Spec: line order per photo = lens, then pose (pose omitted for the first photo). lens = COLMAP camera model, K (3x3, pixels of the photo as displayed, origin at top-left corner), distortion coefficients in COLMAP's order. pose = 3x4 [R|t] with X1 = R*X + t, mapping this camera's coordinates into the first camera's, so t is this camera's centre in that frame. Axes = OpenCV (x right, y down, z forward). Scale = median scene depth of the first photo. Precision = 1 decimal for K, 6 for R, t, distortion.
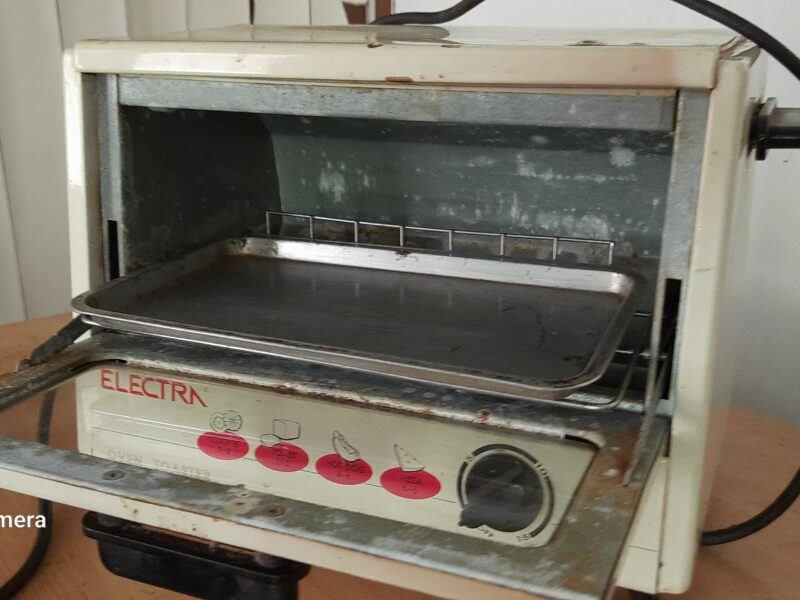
lens RADIAL K [[902.5, 0, 400.0], [0, 902.5, 300.0], [0, 0, 1]] dist [0.050064, -0.032732]
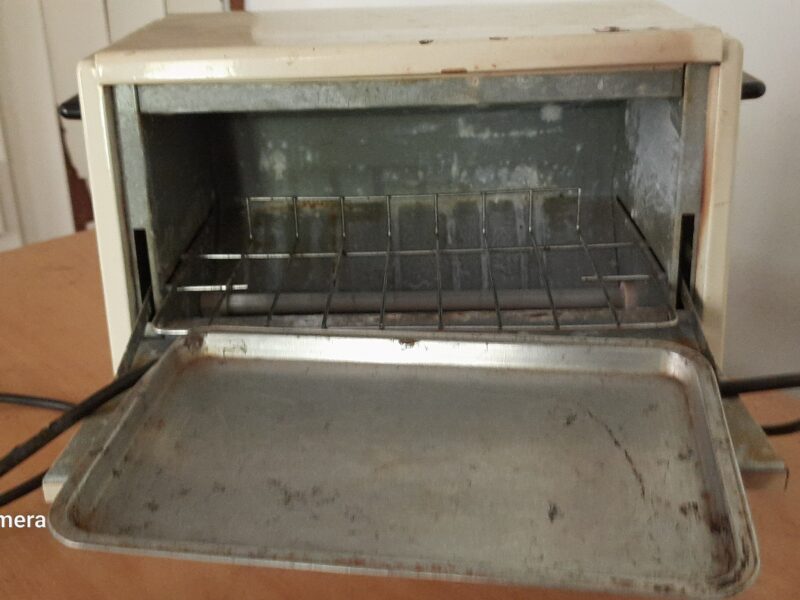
lens RADIAL K [[902.5, 0, 400.0], [0, 902.5, 300.0], [0, 0, 1]] dist [0.050064, -0.032732]
pose [[0.935907, -0.162398, 0.312577, -0.378823], [0.141105, 0.985919, 0.089739, -0.060051], [-0.322749, -0.039882, 0.945644, -0.044898]]
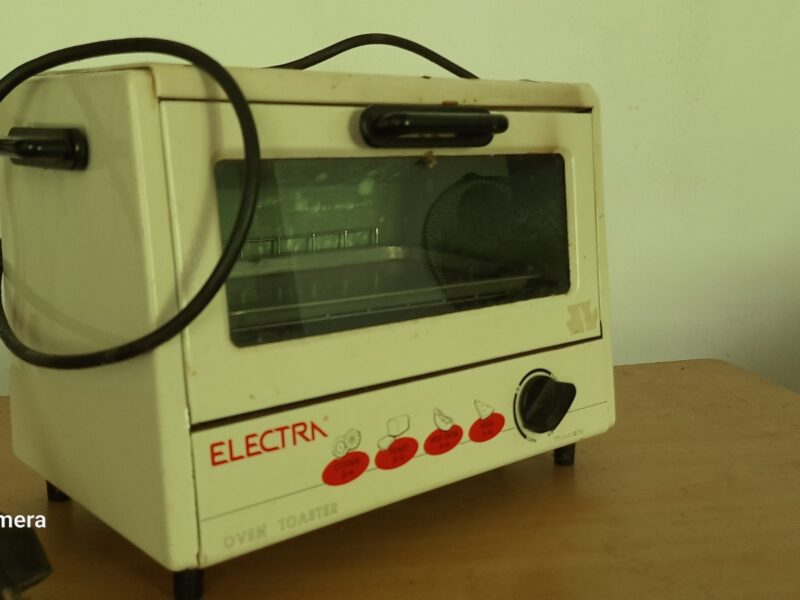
lens RADIAL K [[902.5, 0, 400.0], [0, 902.5, 300.0], [0, 0, 1]] dist [0.050064, -0.032732]
pose [[0.465793, -0.159539, 0.870393, -0.994512], [0.268580, 0.962701, 0.032727, -0.035656], [-0.843150, 0.218526, 0.491268, 0.408721]]
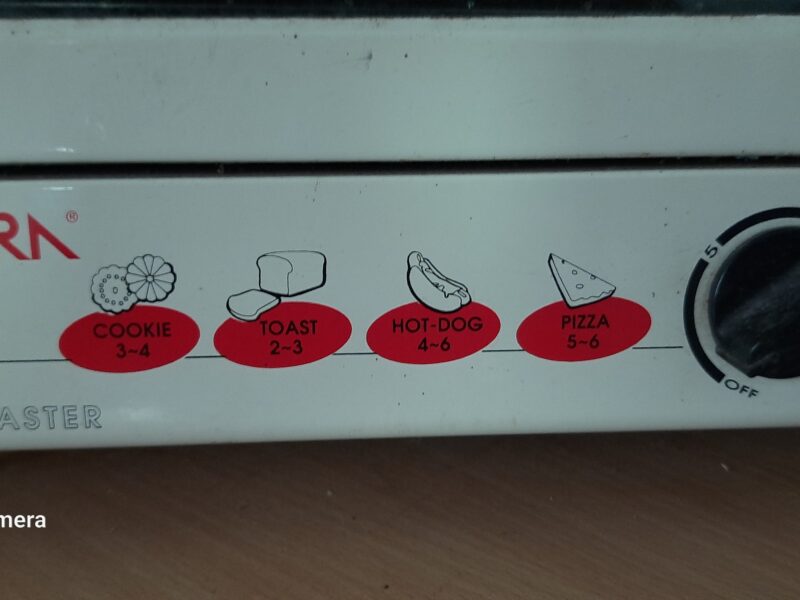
lens RADIAL K [[902.5, 0, 400.0], [0, 902.5, 300.0], [0, 0, 1]] dist [0.050064, -0.032732]
pose [[0.904859, -0.161902, 0.393723, -0.243903], [0.132026, 0.985982, 0.102019, 0.111906], [-0.404721, -0.040331, 0.913551, 0.535913]]
